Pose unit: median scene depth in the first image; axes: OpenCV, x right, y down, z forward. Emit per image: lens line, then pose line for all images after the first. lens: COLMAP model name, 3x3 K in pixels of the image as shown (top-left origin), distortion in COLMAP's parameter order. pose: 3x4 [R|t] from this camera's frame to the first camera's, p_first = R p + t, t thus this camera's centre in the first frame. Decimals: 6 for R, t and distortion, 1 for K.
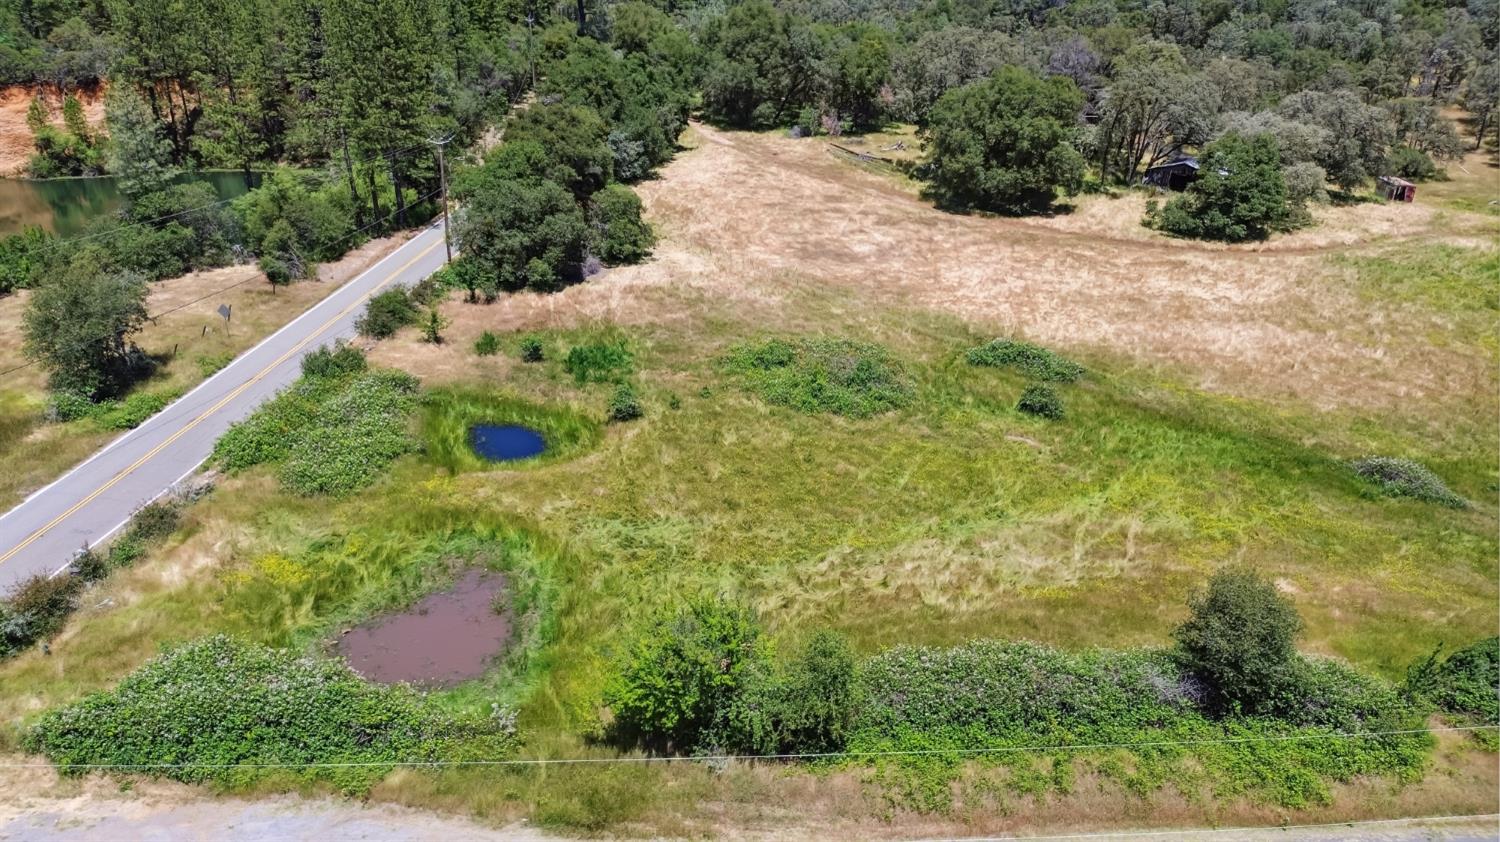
lens RADIAL K [[1076.4, 0, 750.0], [0, 1076.4, 421.0], [0, 0, 1]] dist [0.085188, -0.116606]
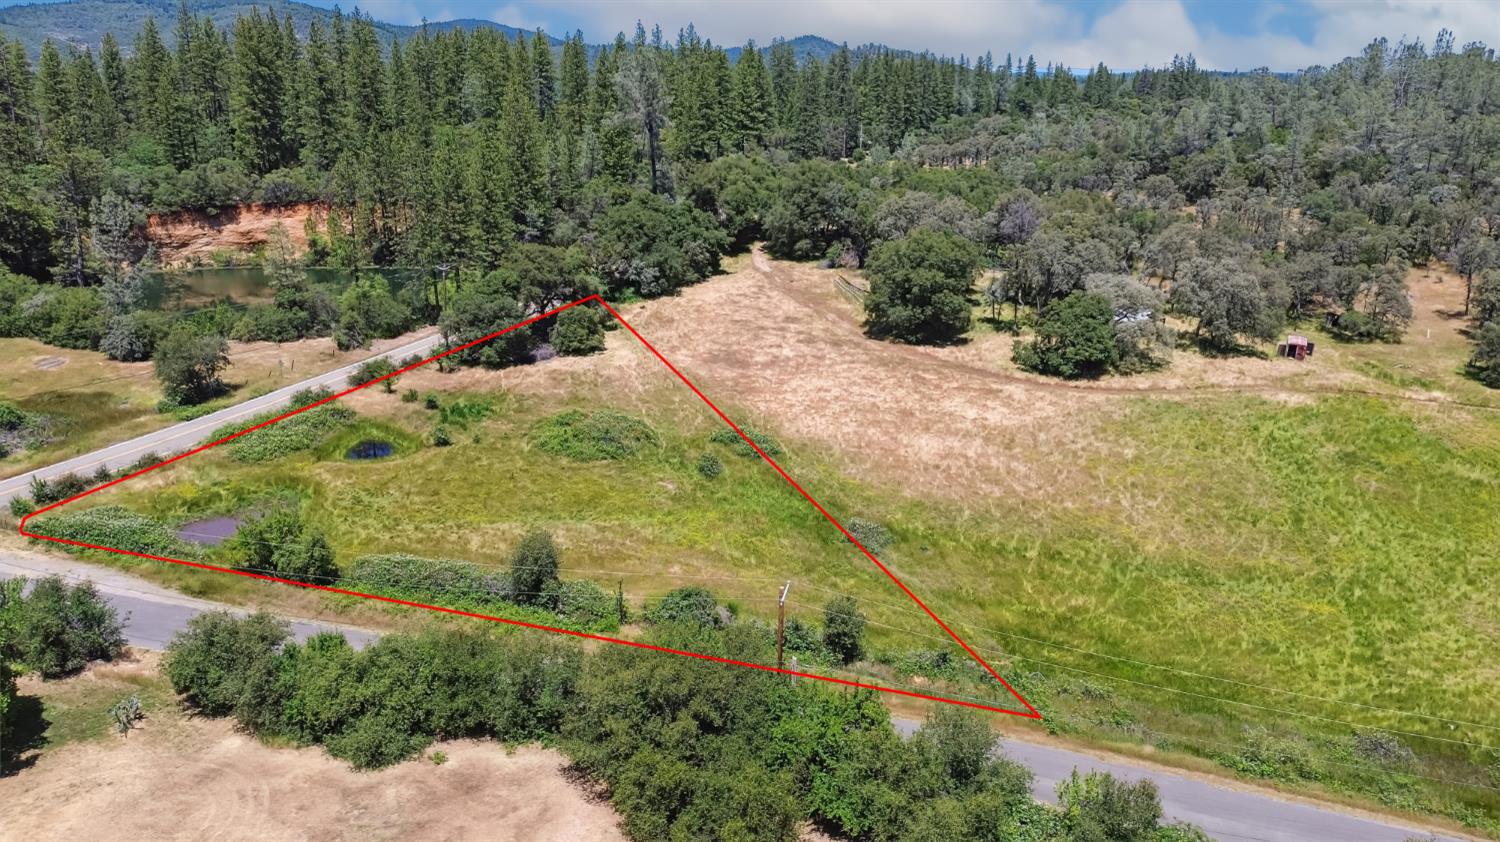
lens RADIAL K [[1076.4, 0, 750.0], [0, 1076.4, 421.0], [0, 0, 1]] dist [0.085188, -0.116606]
pose [[0.952991, 0.096606, -0.287186, 0.717168], [-0.121093, 0.990259, -0.068722, 0.015773], [0.277749, 0.100268, 0.955406, -0.406565]]
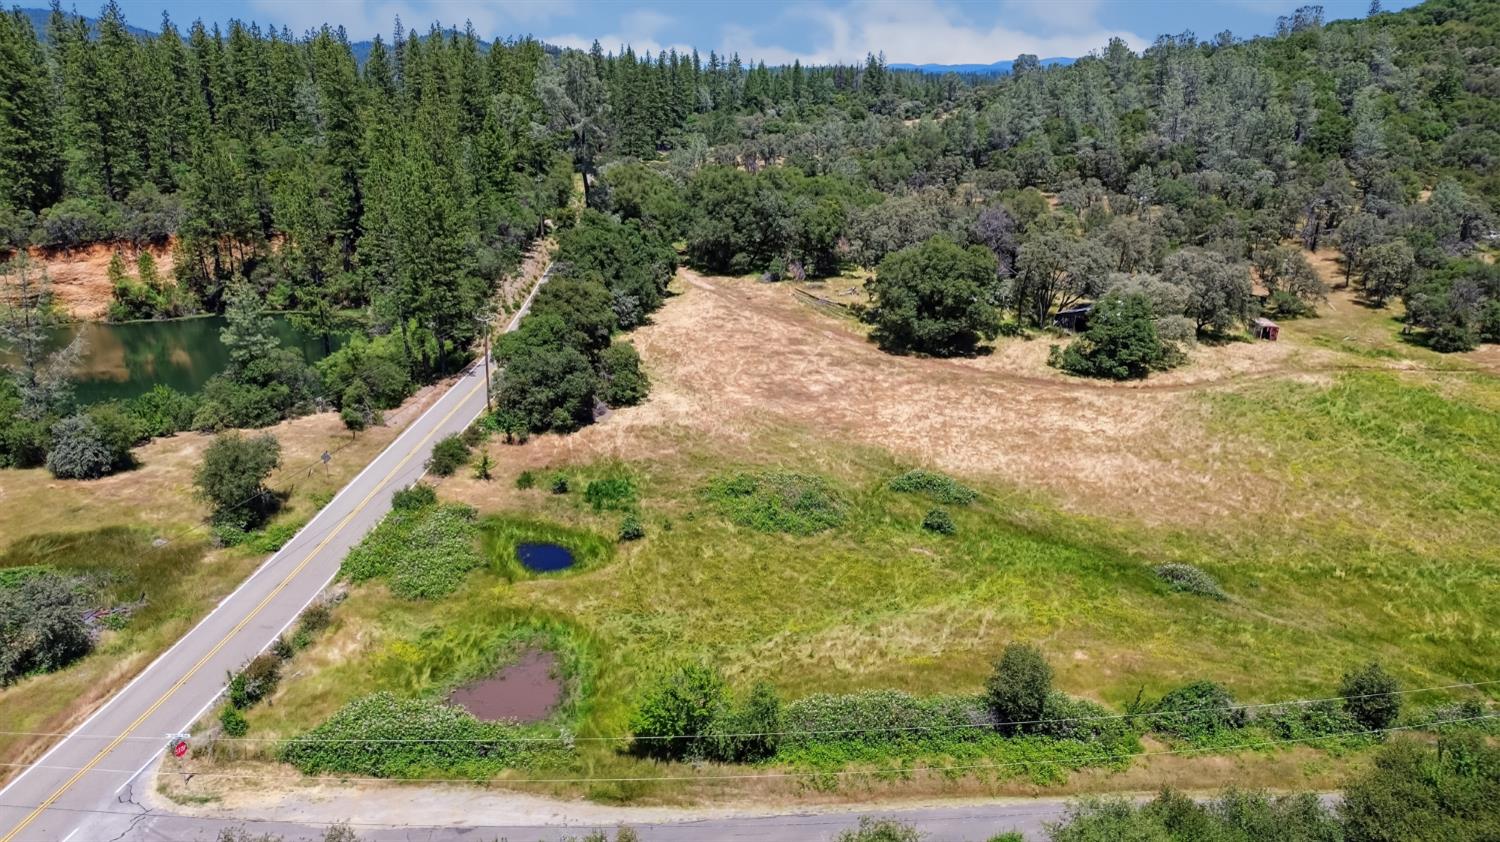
lens RADIAL K [[1076.4, 0, 750.0], [0, 1076.4, 421.0], [0, 0, 1]] dist [0.085188, -0.116606]
pose [[0.999878, -0.007823, 0.013487, 0.015064], [0.008898, 0.996624, -0.081623, -0.033410], [-0.012803, 0.081733, 0.996572, -0.333524]]
